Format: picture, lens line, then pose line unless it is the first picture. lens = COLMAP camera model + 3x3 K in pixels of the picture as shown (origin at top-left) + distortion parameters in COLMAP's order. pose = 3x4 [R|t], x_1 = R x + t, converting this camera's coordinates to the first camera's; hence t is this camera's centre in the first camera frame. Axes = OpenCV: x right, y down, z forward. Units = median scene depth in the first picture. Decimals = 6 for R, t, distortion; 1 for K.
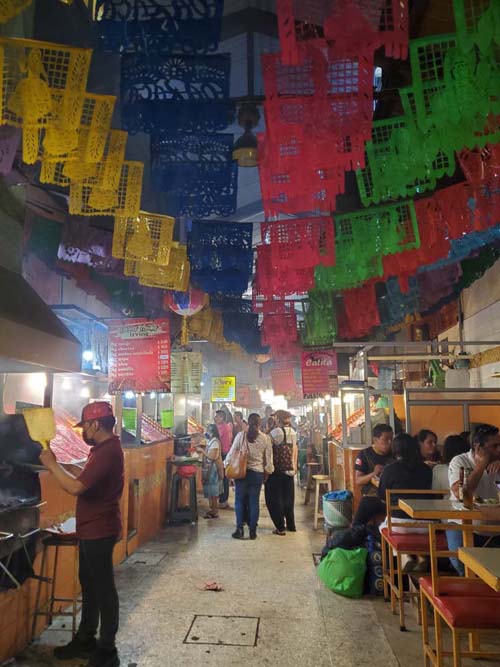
lens RADIAL K [[498.2, 0, 250.0], [0, 498.2, 333.5], [0, 0, 1]] dist [0.073736, -0.006527]
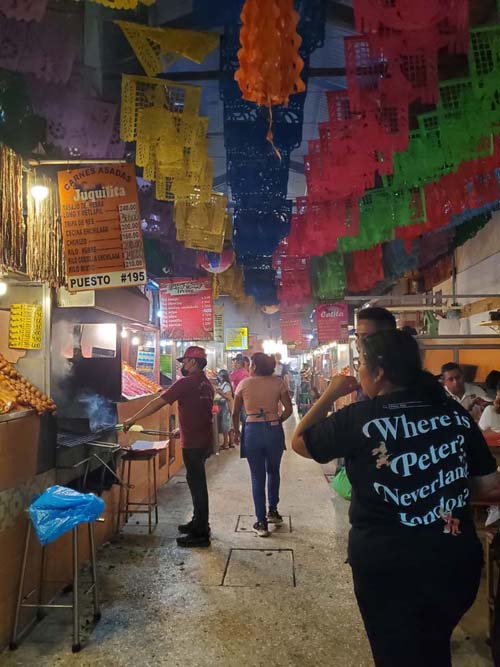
lens RADIAL K [[530.9, 0, 250.0], [0, 530.9, 333.5], [0, 0, 1]] dist [0.078697, -0.000228]
pose [[0.998909, -0.007222, 0.046144, -0.094479], [0.002668, 0.995184, 0.097990, -0.015430], [-0.046629, -0.097760, 0.994117, -0.184758]]
